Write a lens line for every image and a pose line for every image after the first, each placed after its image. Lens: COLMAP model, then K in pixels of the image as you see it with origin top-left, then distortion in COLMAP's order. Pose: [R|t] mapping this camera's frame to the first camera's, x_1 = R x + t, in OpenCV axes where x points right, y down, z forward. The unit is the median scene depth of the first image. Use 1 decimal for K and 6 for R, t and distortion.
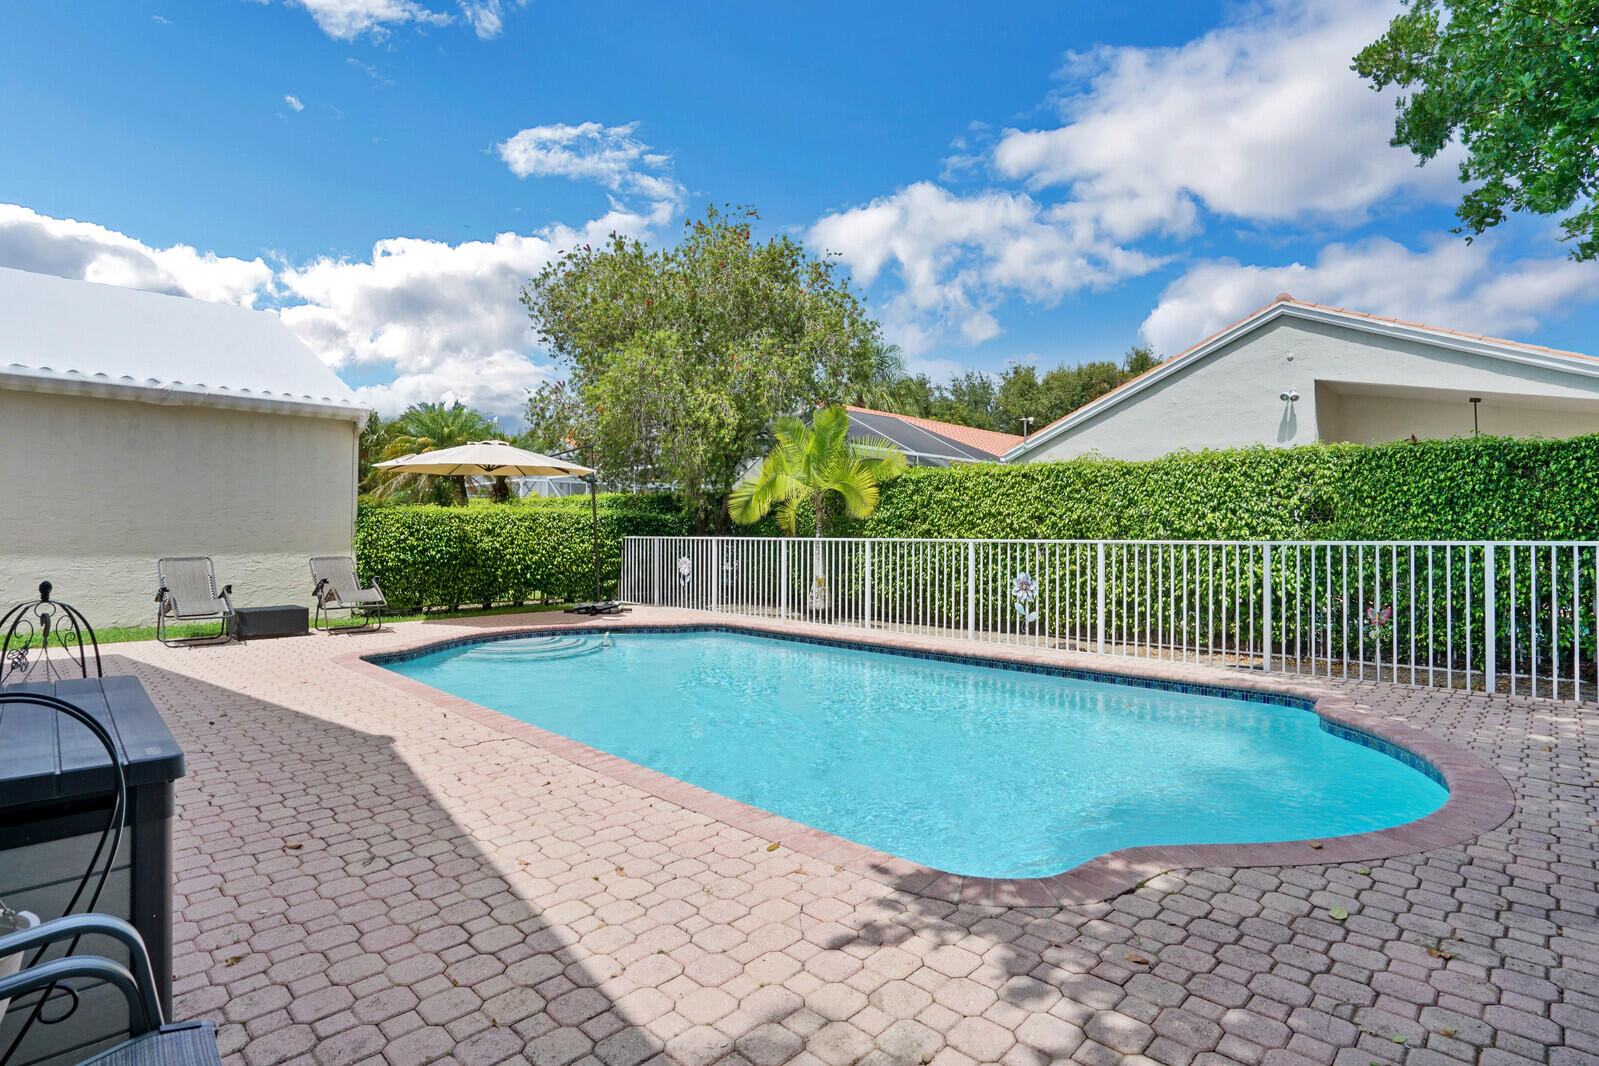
lens RADIAL K [[775.9, 0, 817.0], [0, 775.9, 522.4], [0, 0, 1]] dist [-0.023034, 0.002924]
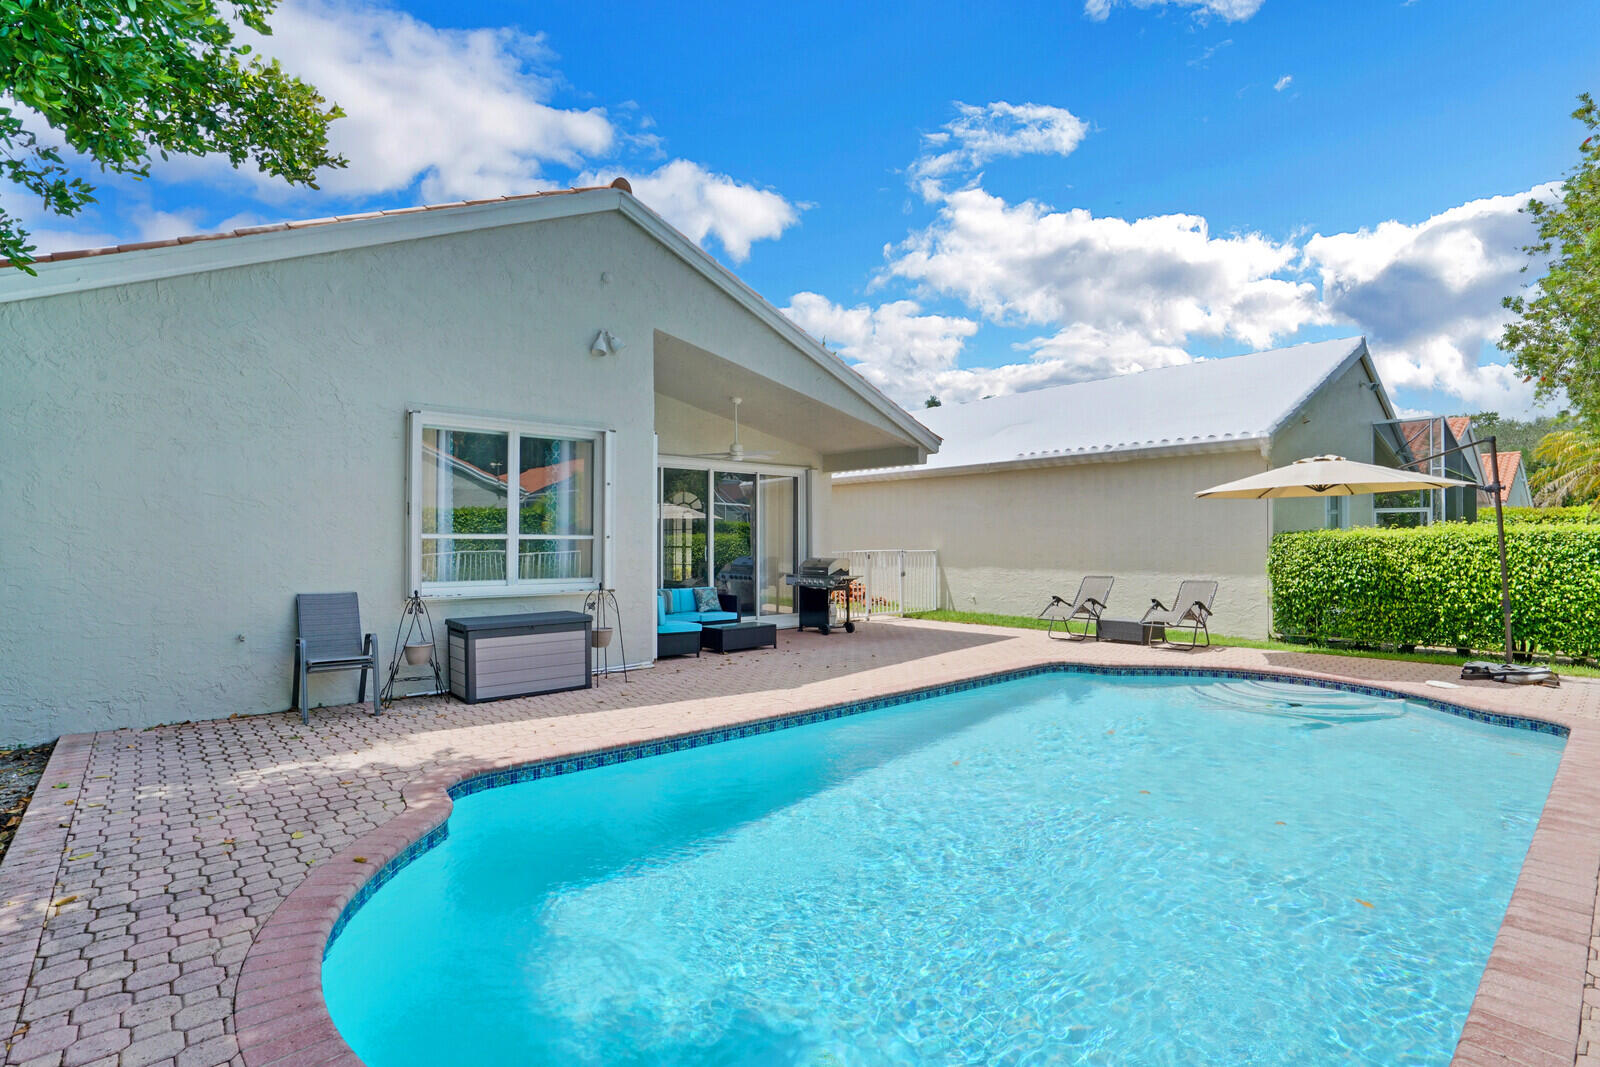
lens RADIAL K [[776.4, 0, 812.1], [0, 776.4, 539.4], [0, 0, 1]] dist [-0.023034, 0.002924]
pose [[-0.086402, -0.004707, -0.996249, 0.636037], [0.016473, 0.999845, -0.006153, -0.019890], [0.996124, -0.016943, -0.086311, 0.646888]]
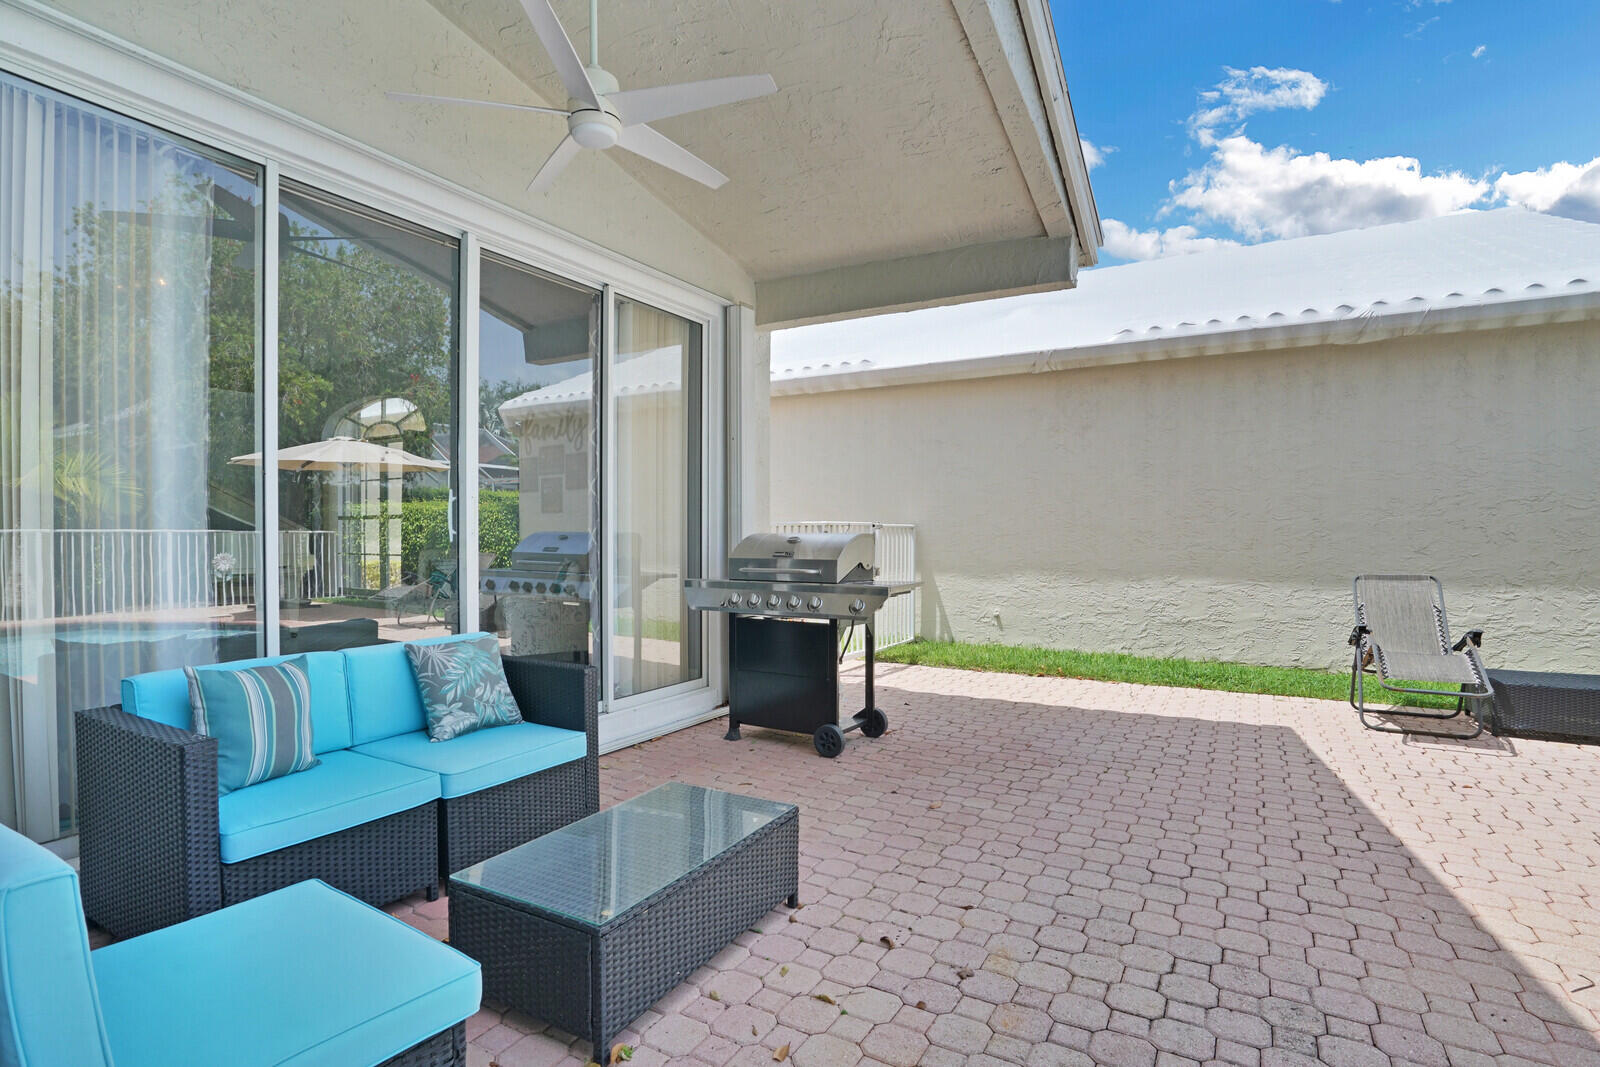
lens RADIAL K [[776.4, 0, 776.3], [0, 776.4, 541.0], [0, 0, 1]] dist [-0.023034, 0.002924]
pose [[0.210433, 0.009596, -0.977561, -0.347831], [0.011108, 0.999864, 0.012206, 0.005645], [0.977545, -0.013428, 0.210298, 0.405841]]
